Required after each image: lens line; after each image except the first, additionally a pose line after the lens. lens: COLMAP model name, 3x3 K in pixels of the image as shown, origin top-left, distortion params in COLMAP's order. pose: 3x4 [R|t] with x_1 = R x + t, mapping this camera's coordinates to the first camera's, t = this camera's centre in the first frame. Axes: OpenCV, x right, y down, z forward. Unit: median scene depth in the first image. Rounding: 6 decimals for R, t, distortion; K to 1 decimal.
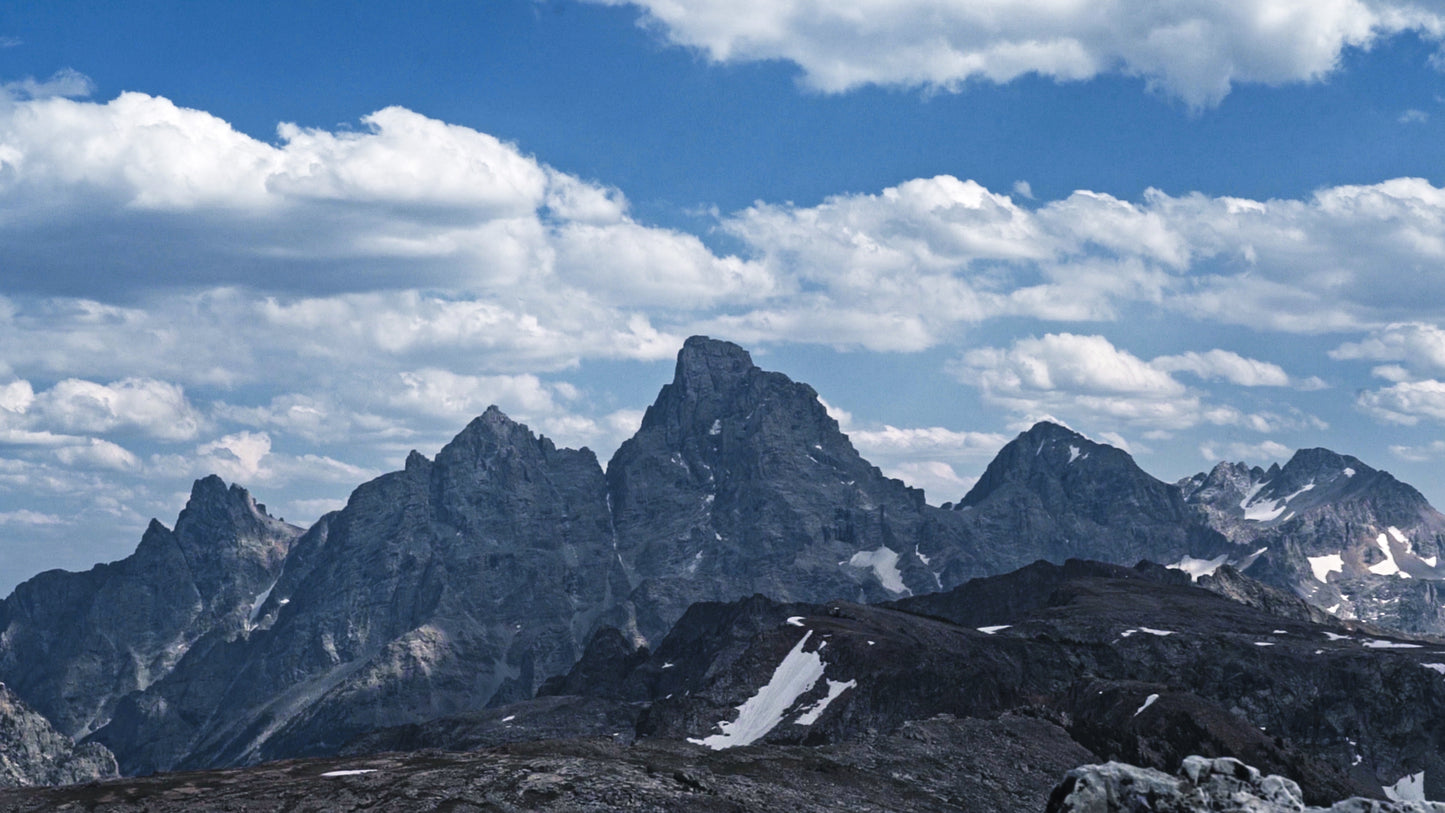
lens RADIAL K [[2343.1, 0, 754.5], [0, 2343.1, 452.4], [0, 0, 1]] dist [-0.017780, 0.028170]
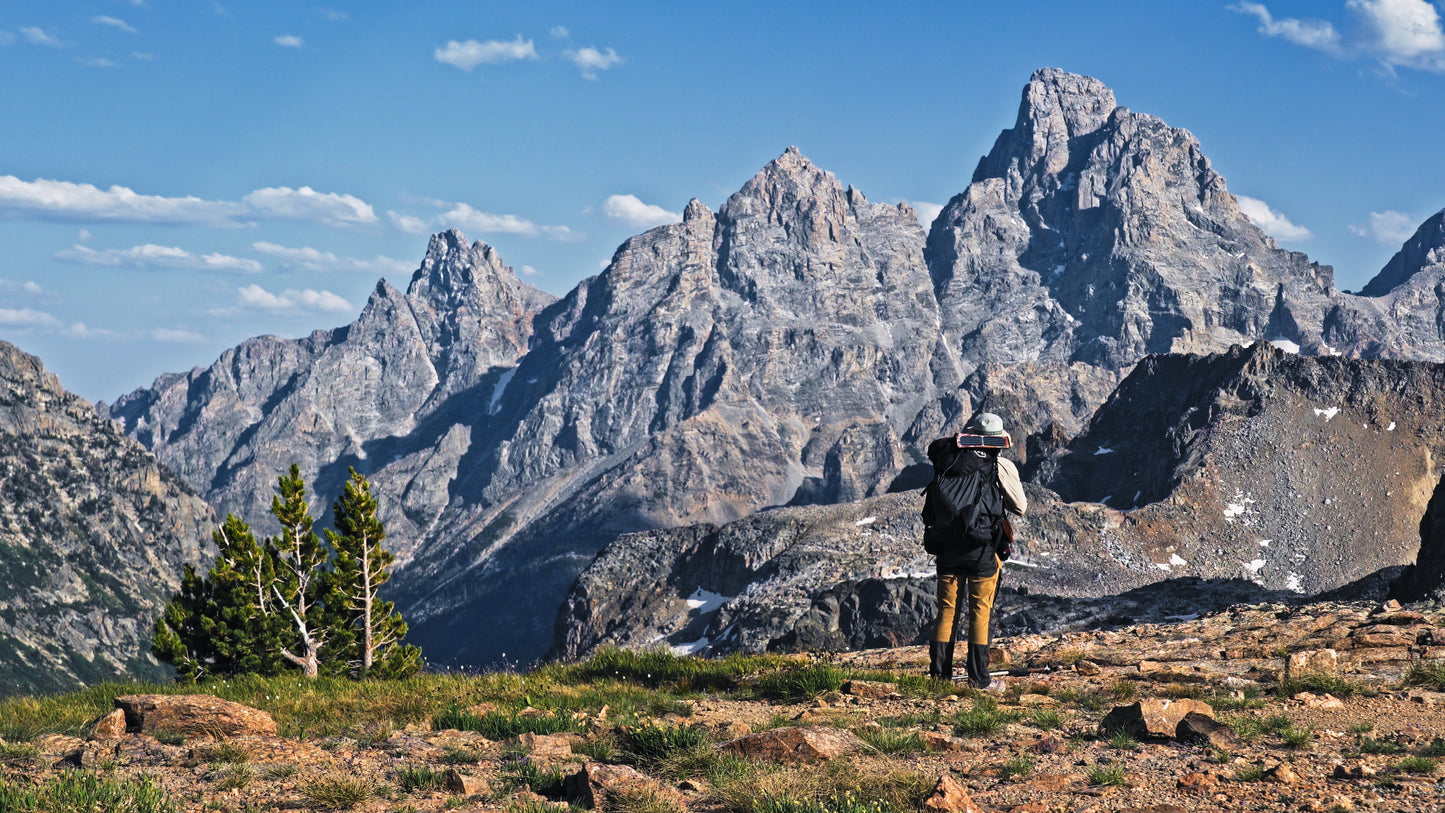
lens RADIAL K [[2505.8, 0, 758.4], [0, 2505.8, 441.4], [0, 0, 1]] dist [0.022649, -0.023455]
pose [[0.993099, 0.038157, -0.110895, -0.024559], [-0.030032, 0.996803, 0.074041, 0.018211], [0.113366, -0.070199, 0.991070, 0.140196]]
